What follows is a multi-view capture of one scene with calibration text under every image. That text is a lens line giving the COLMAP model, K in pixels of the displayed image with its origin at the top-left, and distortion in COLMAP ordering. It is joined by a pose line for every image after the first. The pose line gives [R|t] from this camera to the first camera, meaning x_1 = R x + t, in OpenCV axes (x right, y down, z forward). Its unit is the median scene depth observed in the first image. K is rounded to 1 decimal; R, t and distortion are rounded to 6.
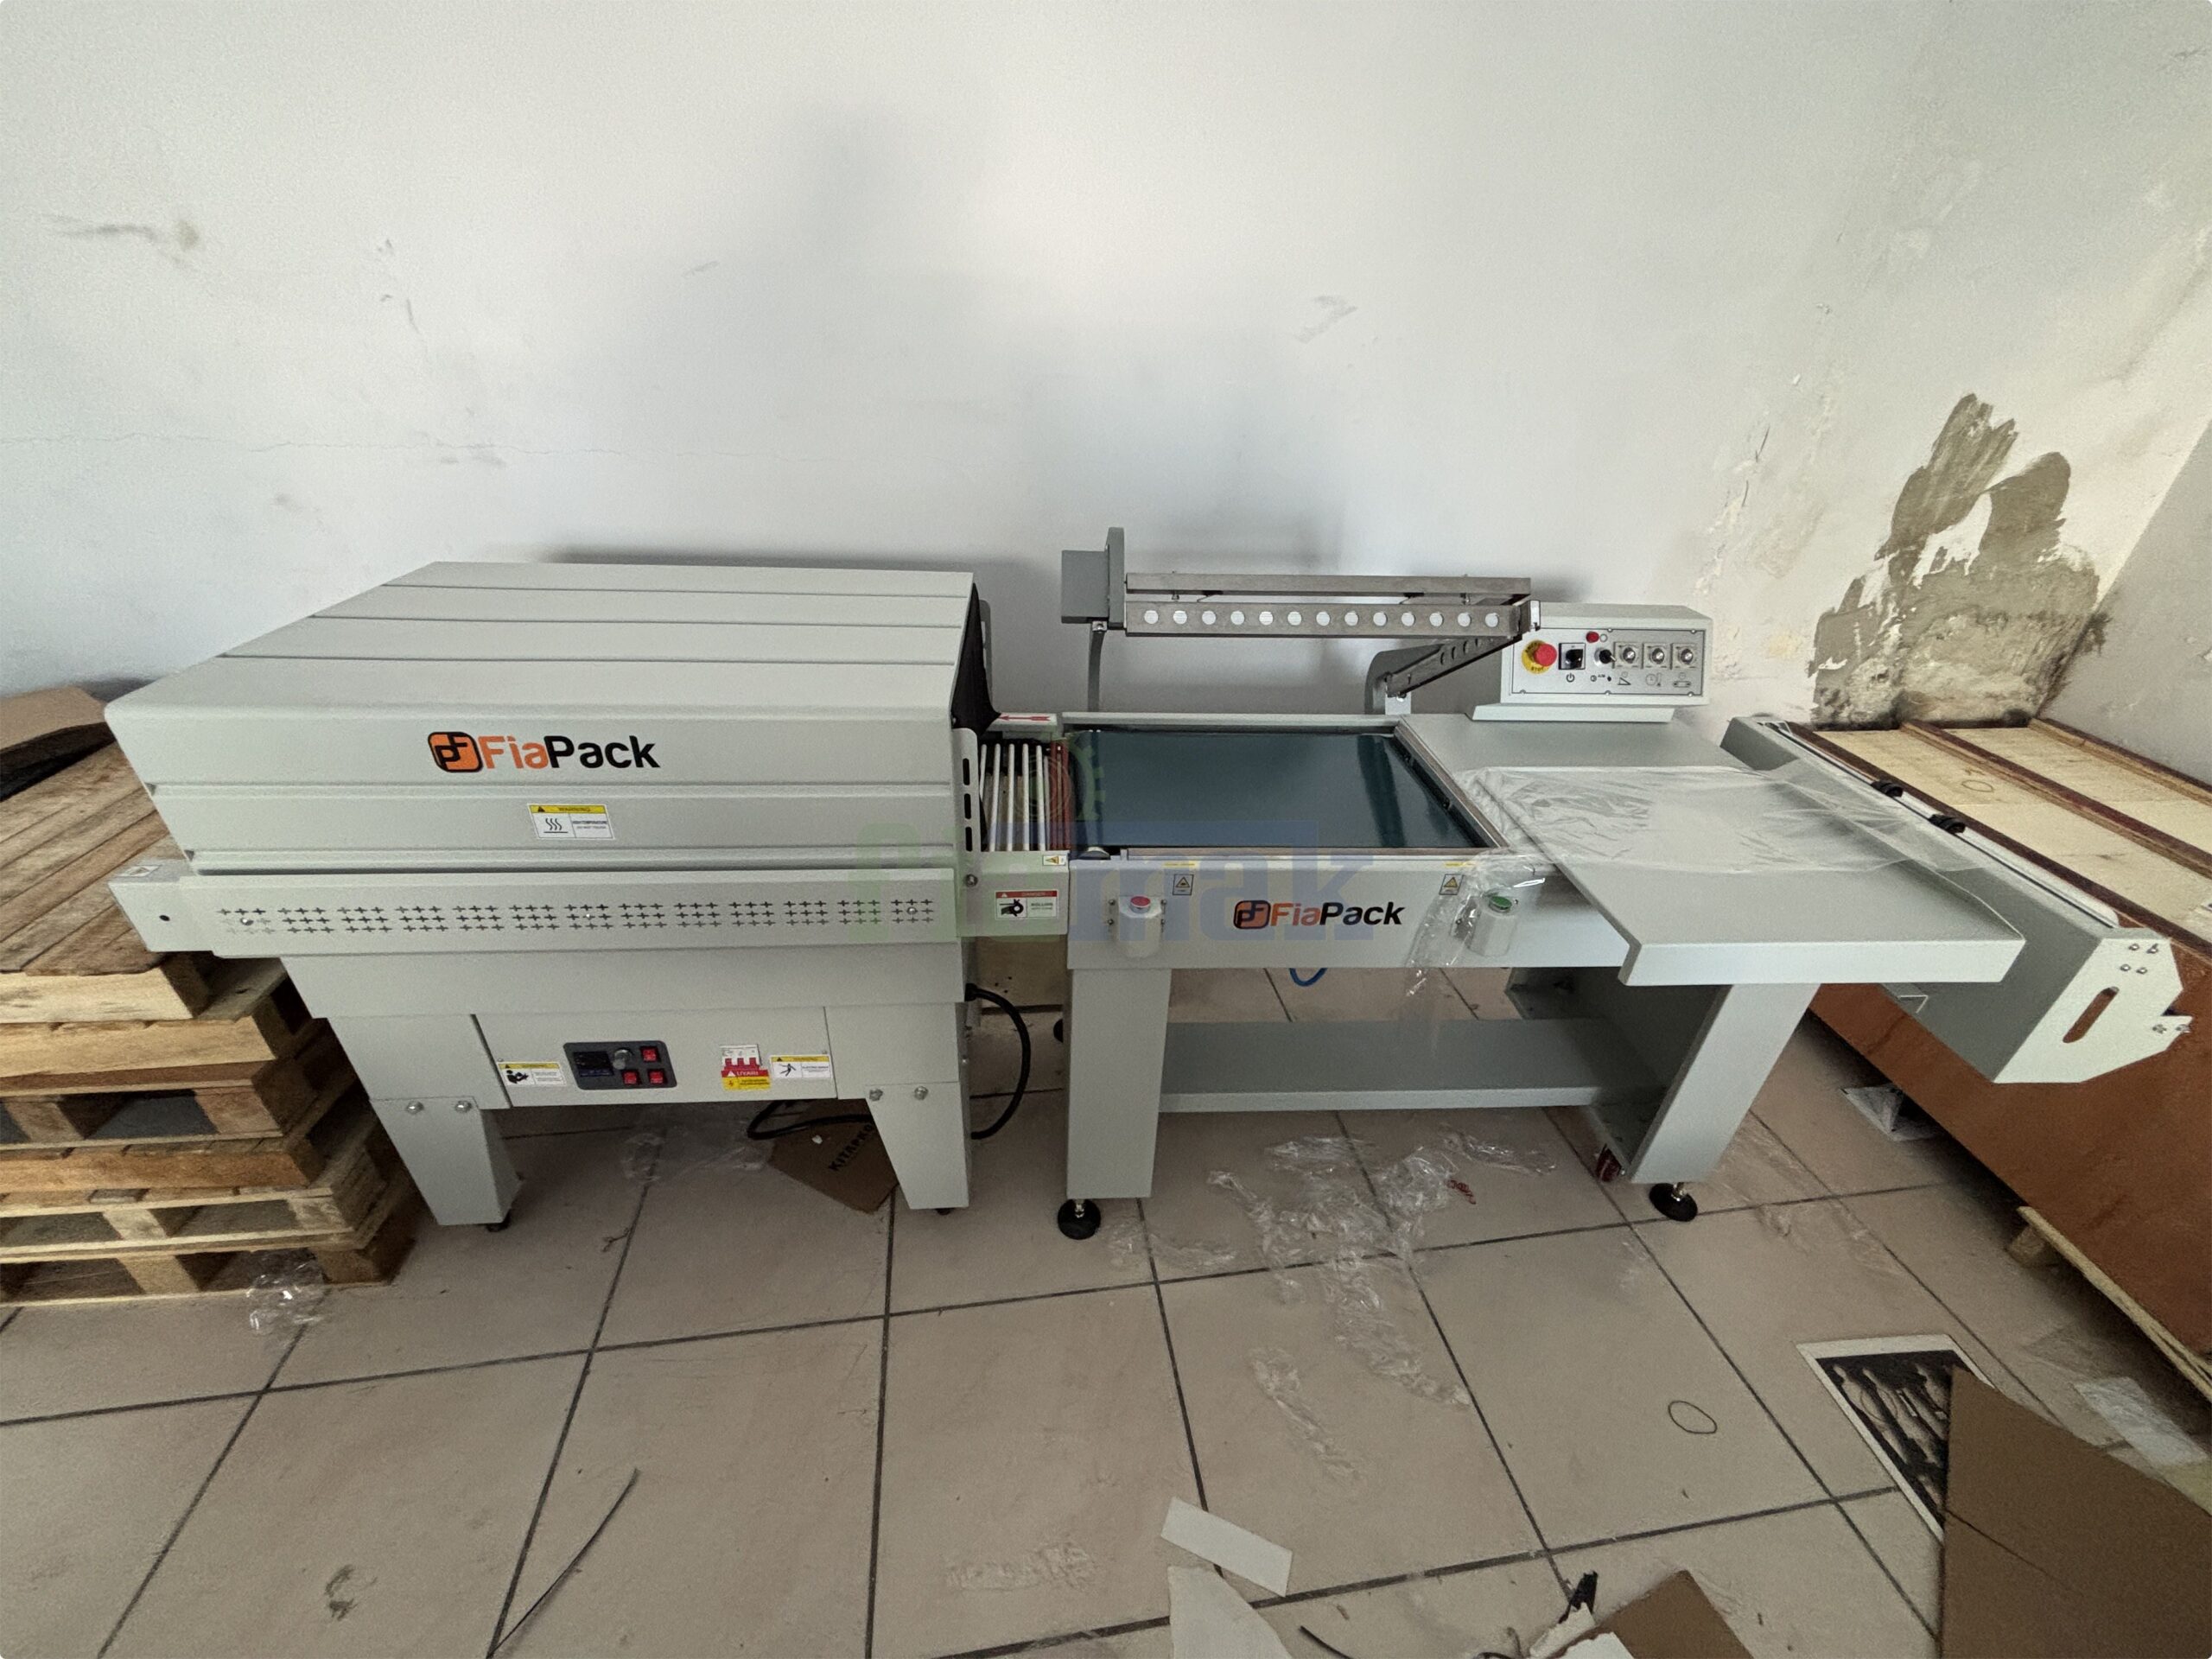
lens RADIAL K [[887.8, 0, 1100.5], [0, 887.8, 829.1], [0, 0, 1]] dist [0.002105, -0.000342]
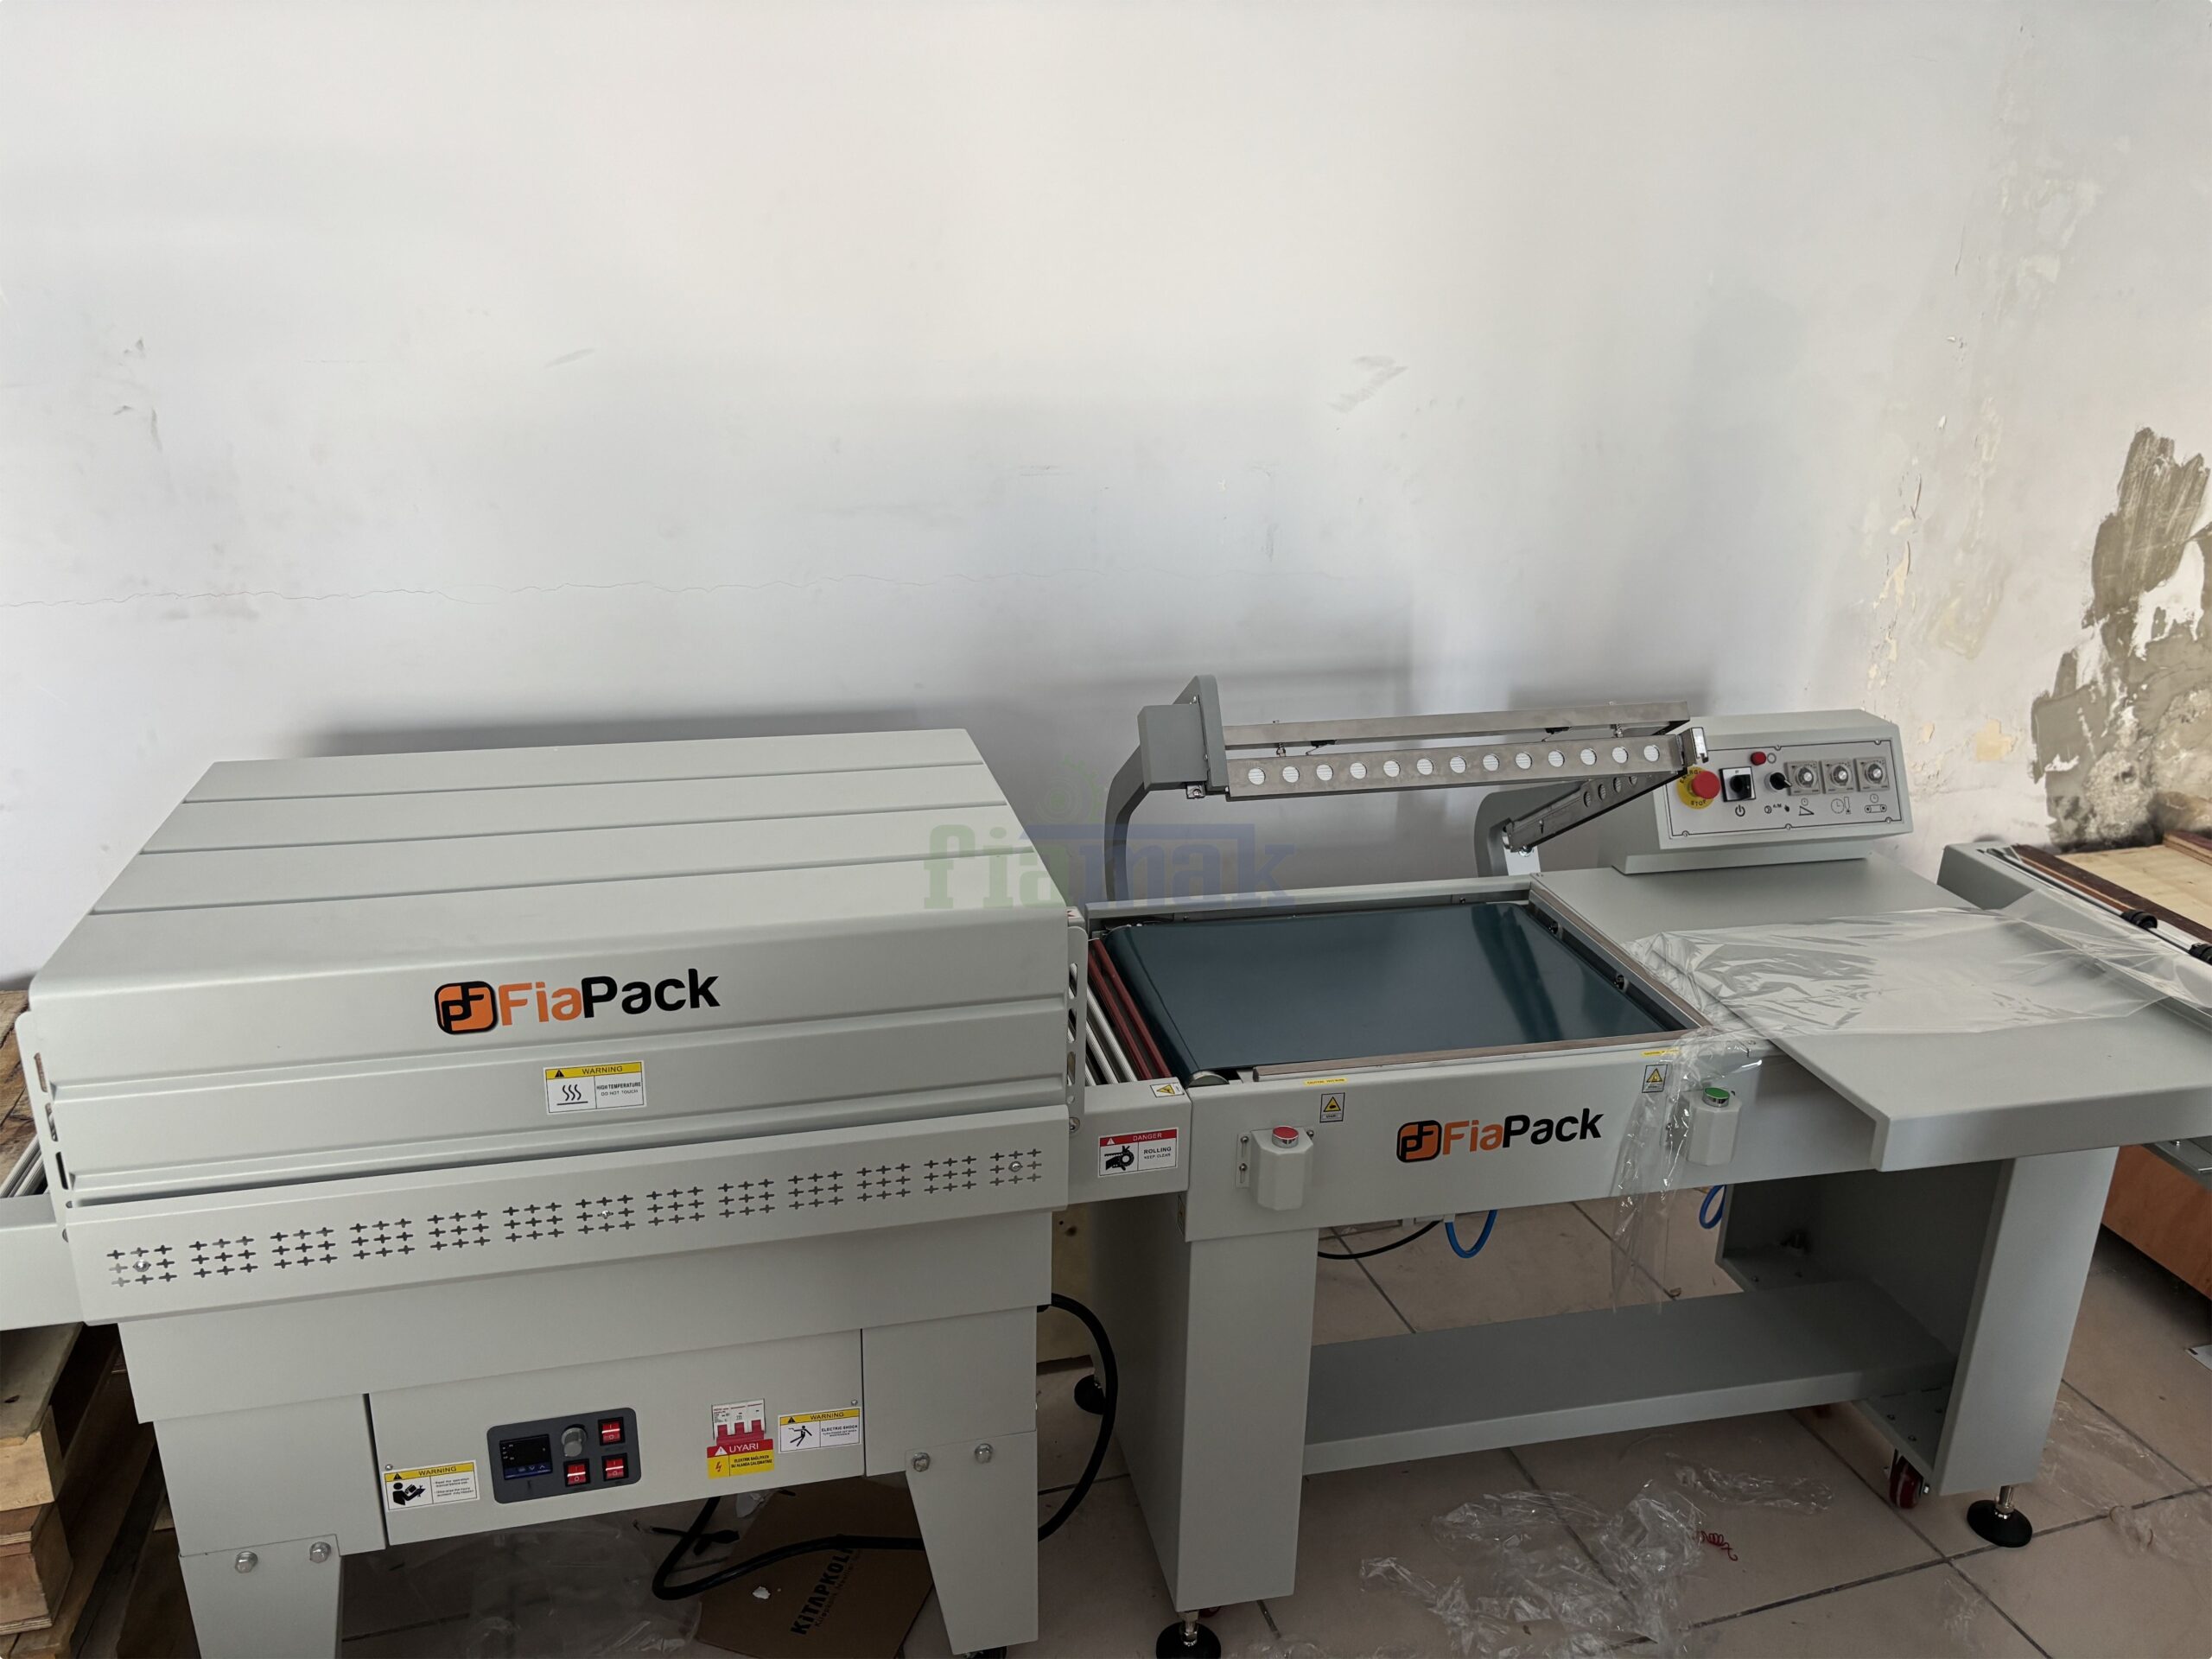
lens RADIAL K [[1665.6, 0, 1089.7], [0, 1665.6, 804.8], [0, 0, 1]] dist [0.057817, -0.067724]
pose [[0.988166, -0.068846, 0.137068, -0.232649], [0.093543, 0.978689, -0.182805, 0.039129], [-0.121562, 0.193463, 0.973547, -0.355438]]
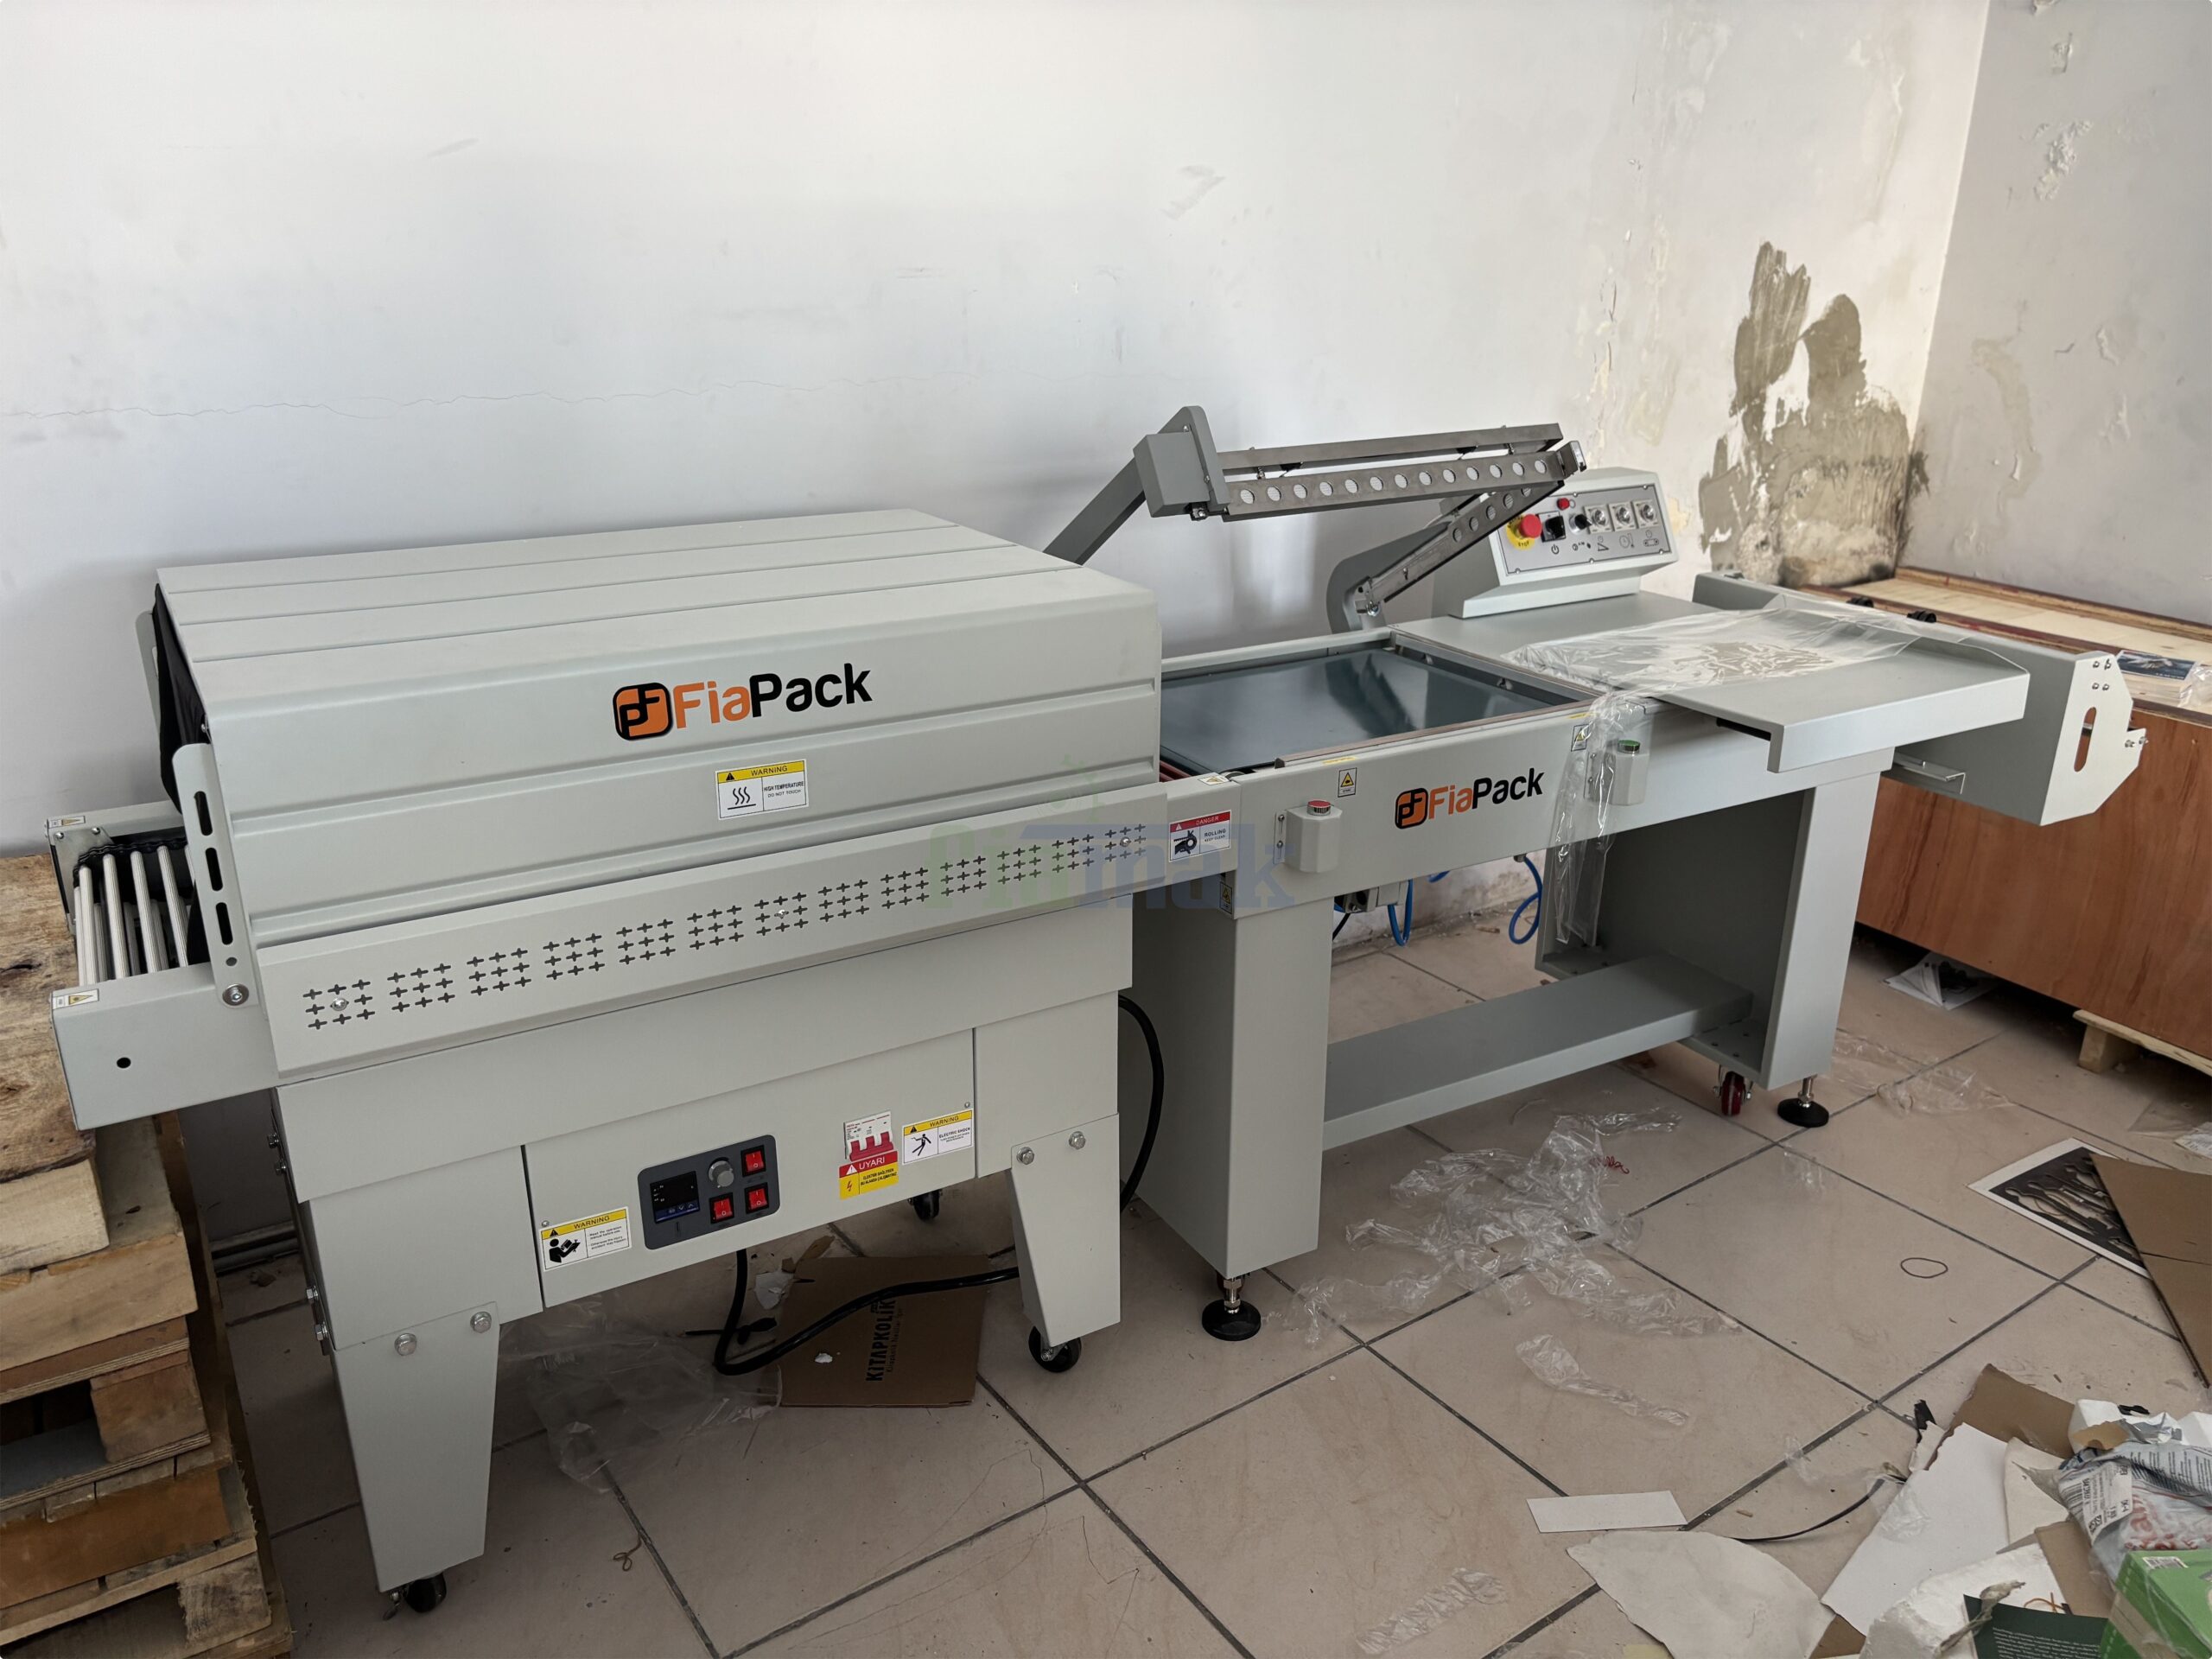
lens RADIAL K [[1671.6, 0, 1106.0], [0, 1671.6, 829.5], [0, 0, 1]] dist [0.056233, -0.066114]
pose [[0.894992, -0.183548, 0.406570, -0.623640], [0.249237, 0.961648, -0.114512, 0.184276], [-0.369959, 0.203820, 0.906415, -0.317425]]
